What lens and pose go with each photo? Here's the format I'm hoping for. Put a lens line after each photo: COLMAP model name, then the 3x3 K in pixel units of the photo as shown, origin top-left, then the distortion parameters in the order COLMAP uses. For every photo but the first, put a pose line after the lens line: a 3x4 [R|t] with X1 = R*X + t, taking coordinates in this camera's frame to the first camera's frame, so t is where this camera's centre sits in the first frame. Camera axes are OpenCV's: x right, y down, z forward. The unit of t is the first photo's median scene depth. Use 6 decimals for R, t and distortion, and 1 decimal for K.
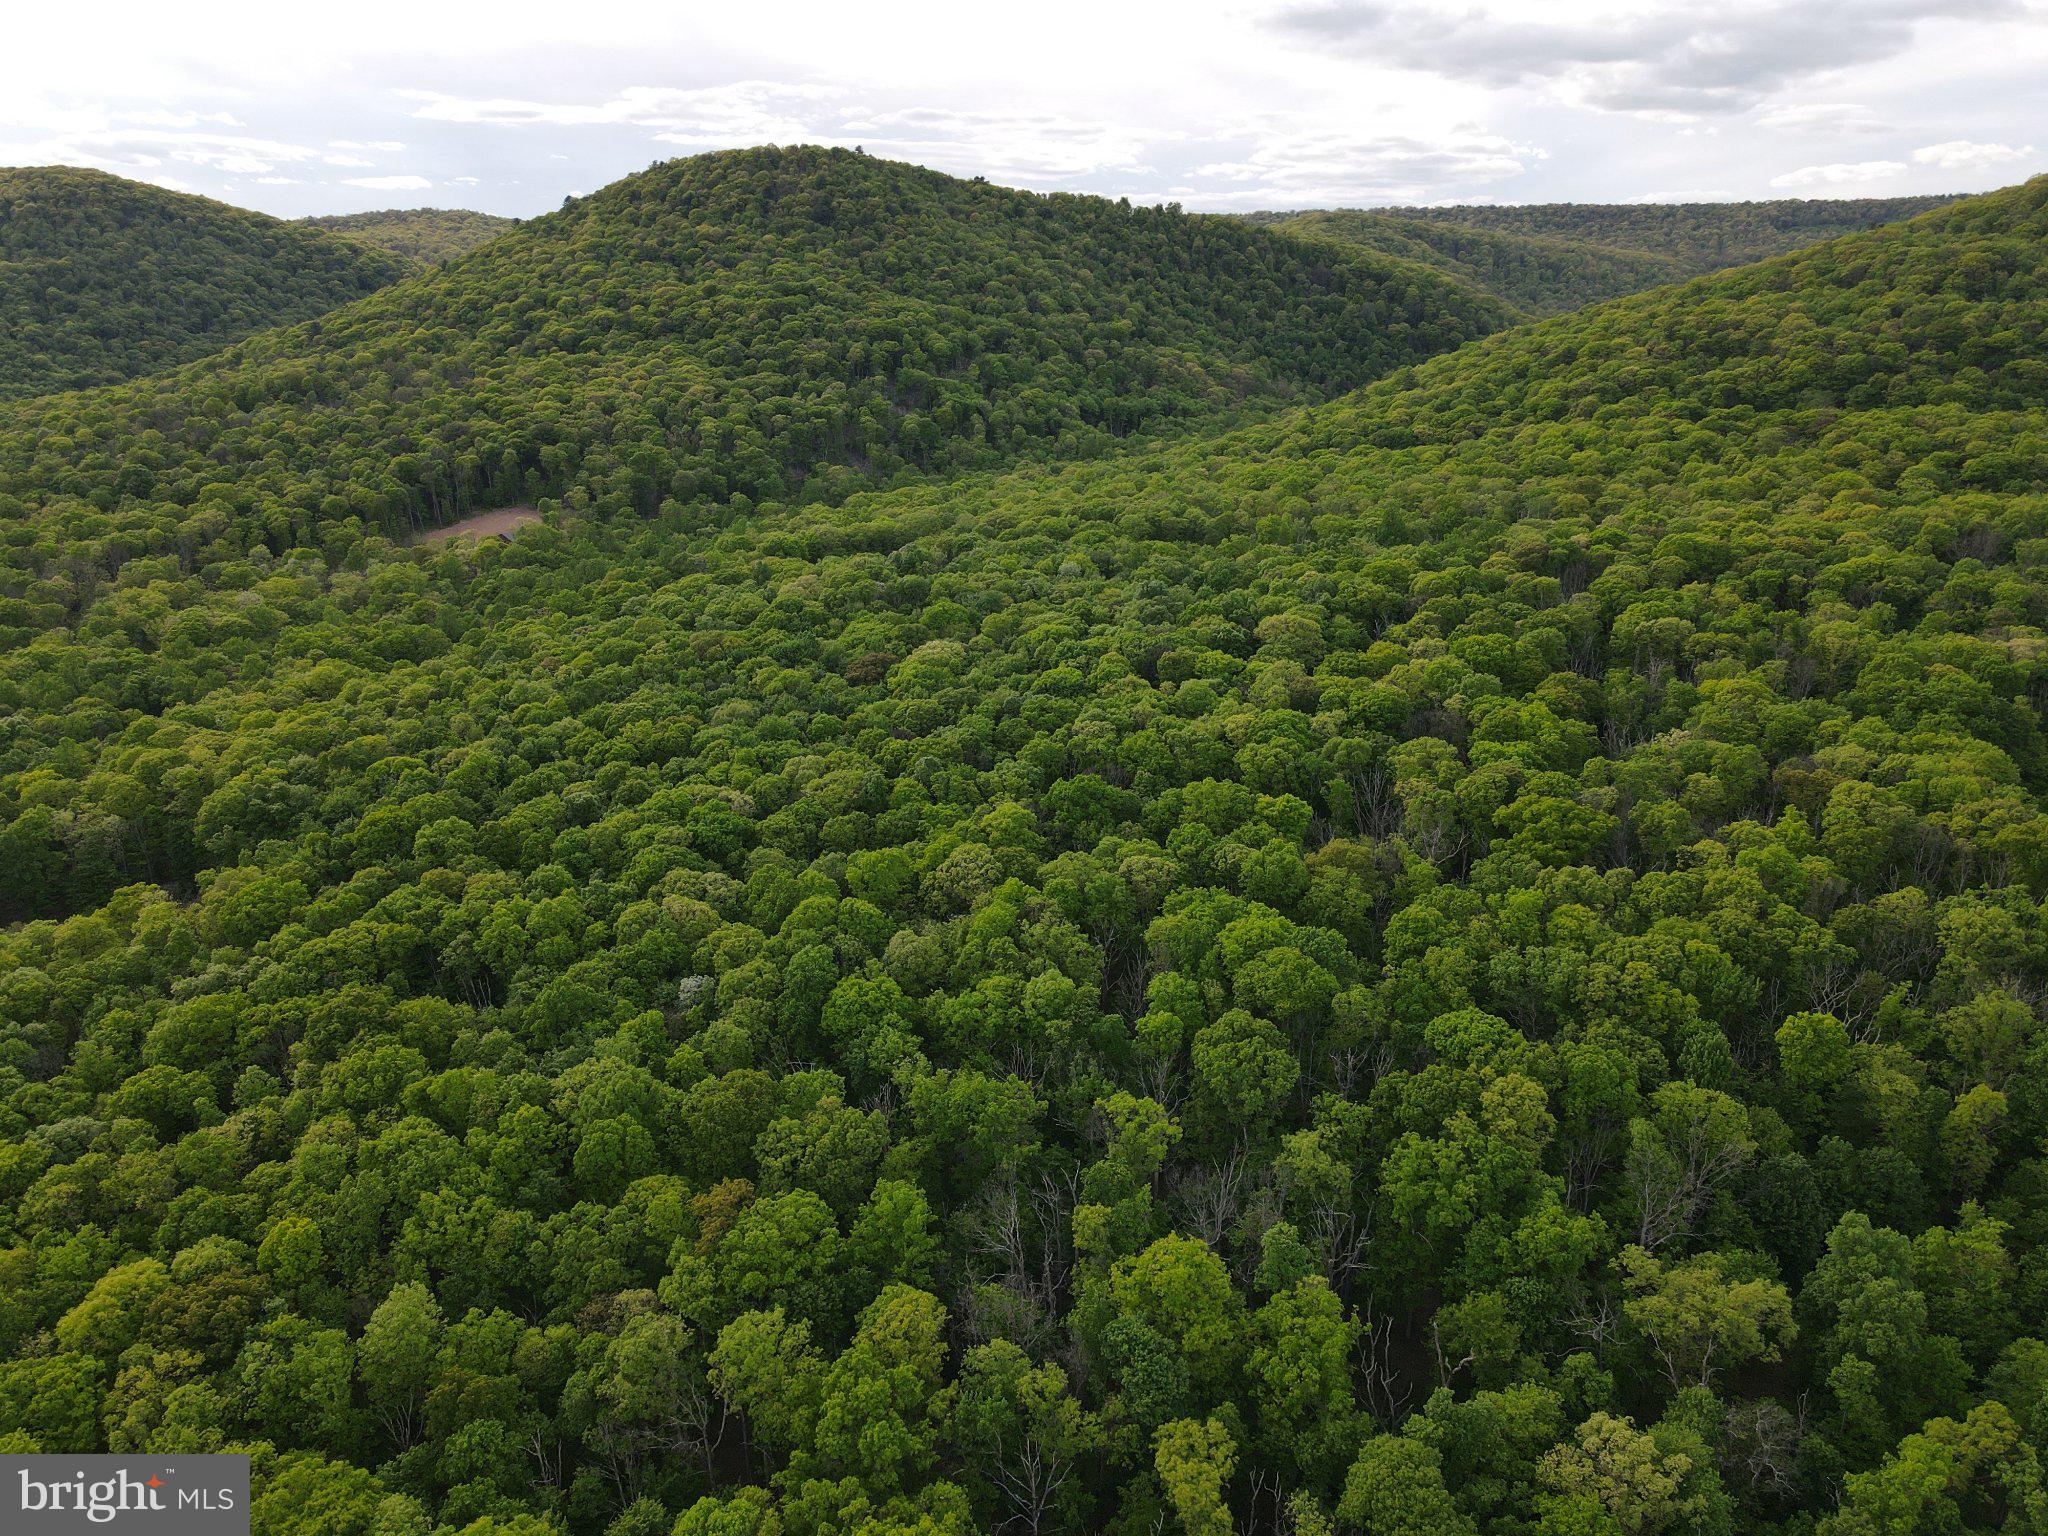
lens RADIAL K [[1488.5, 0, 1016.5], [0, 1488.5, 758.8], [0, 0, 1]] dist [0.000124, 0.028525]
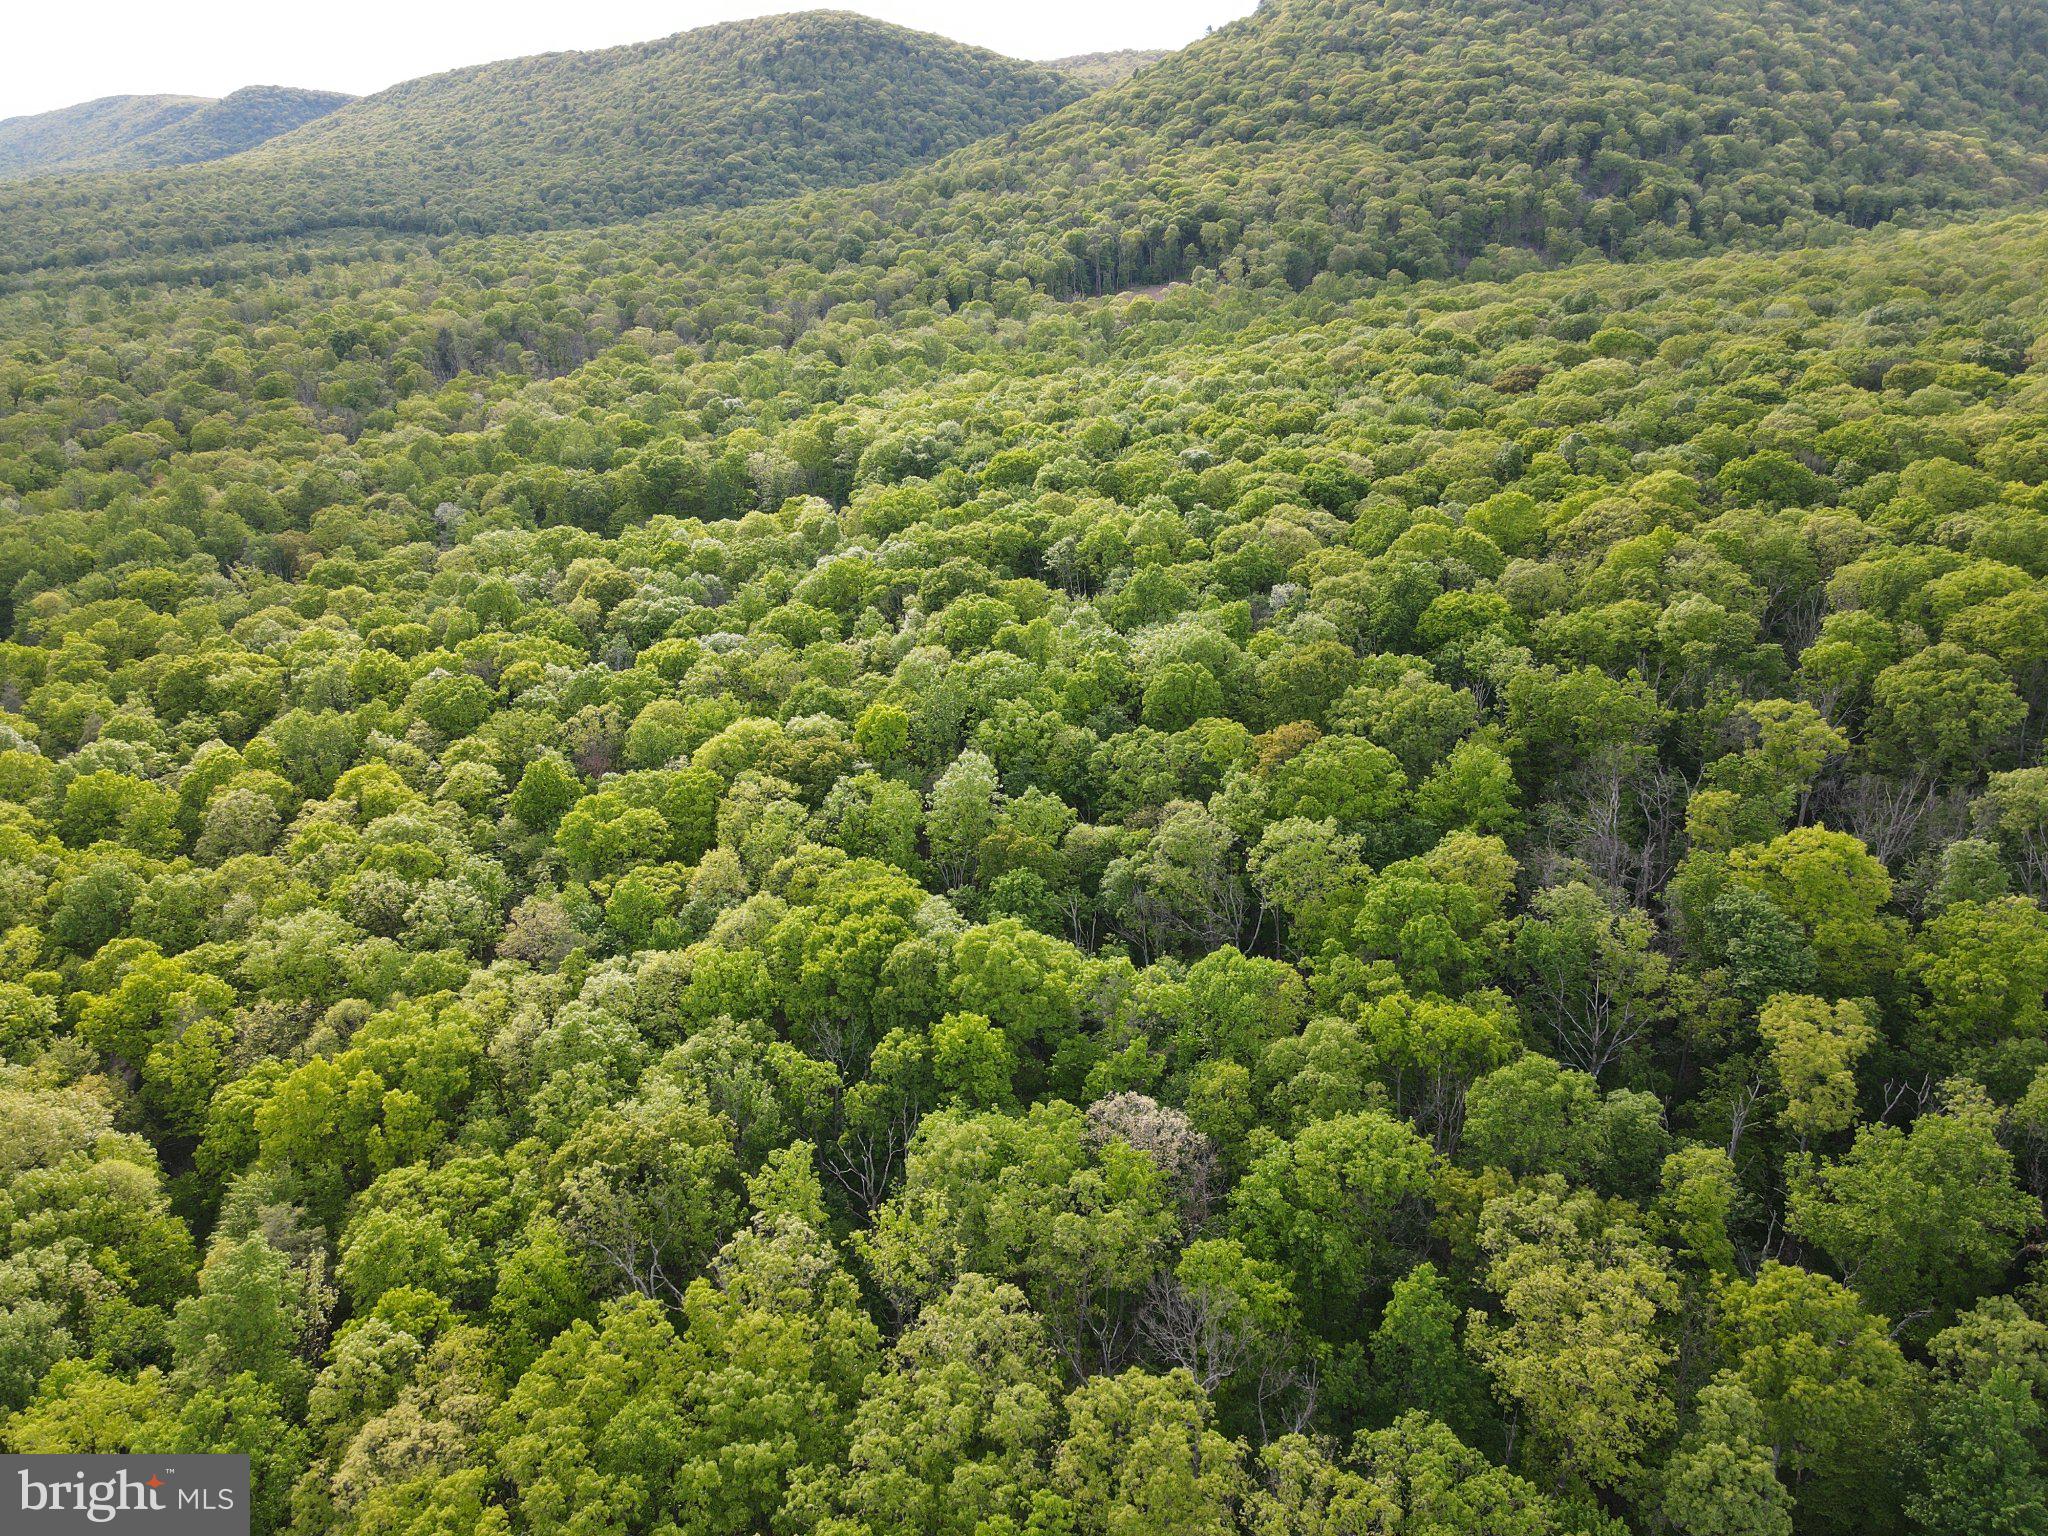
lens RADIAL K [[1479.0, 0, 1022.3], [0, 1479.0, 777.0], [0, 0, 1]] dist [-0.000574, 0.032518]
pose [[0.913047, 0.150076, -0.379240, 0.004446], [-0.111374, 0.986244, 0.122143, 0.114384], [0.392354, -0.069285, 0.917201, 0.037793]]
